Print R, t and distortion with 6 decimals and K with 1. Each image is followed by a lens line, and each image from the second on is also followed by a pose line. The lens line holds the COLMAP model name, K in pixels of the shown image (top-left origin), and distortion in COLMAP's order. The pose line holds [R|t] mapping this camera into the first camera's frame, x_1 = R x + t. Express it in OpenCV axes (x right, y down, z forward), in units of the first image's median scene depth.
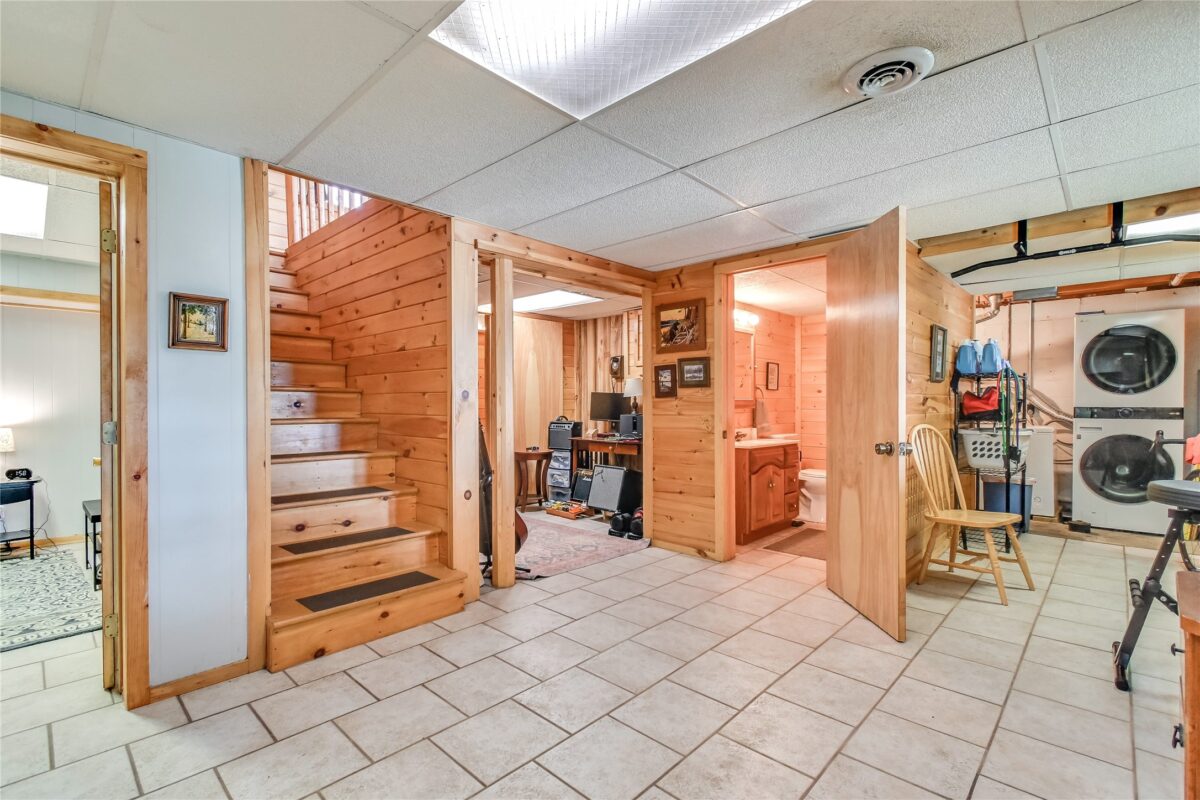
lens RADIAL K [[551.0, 0, 601.1], [0, 551.0, 407.6], [0, 0, 1]] dist [-0.004169, -0.000394]
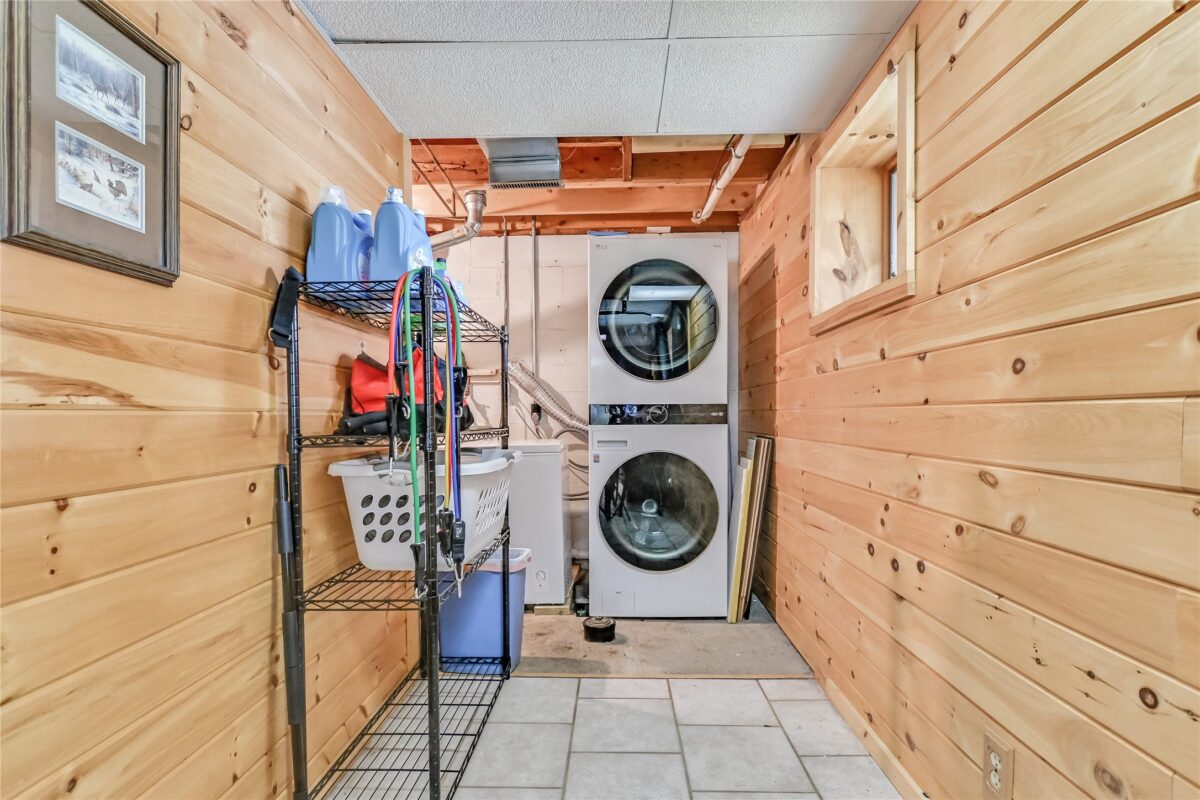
lens RADIAL K [[551.0, 0, 599.8], [0, 551.0, 410.4], [0, 0, 1]] dist [-0.004169, -0.000394]
pose [[0.746235, 0.003259, 0.665674, 0.447501], [0.009533, 0.999833, -0.015582, 0.012054], [-0.665614, 0.017974, 0.746080, 0.518961]]
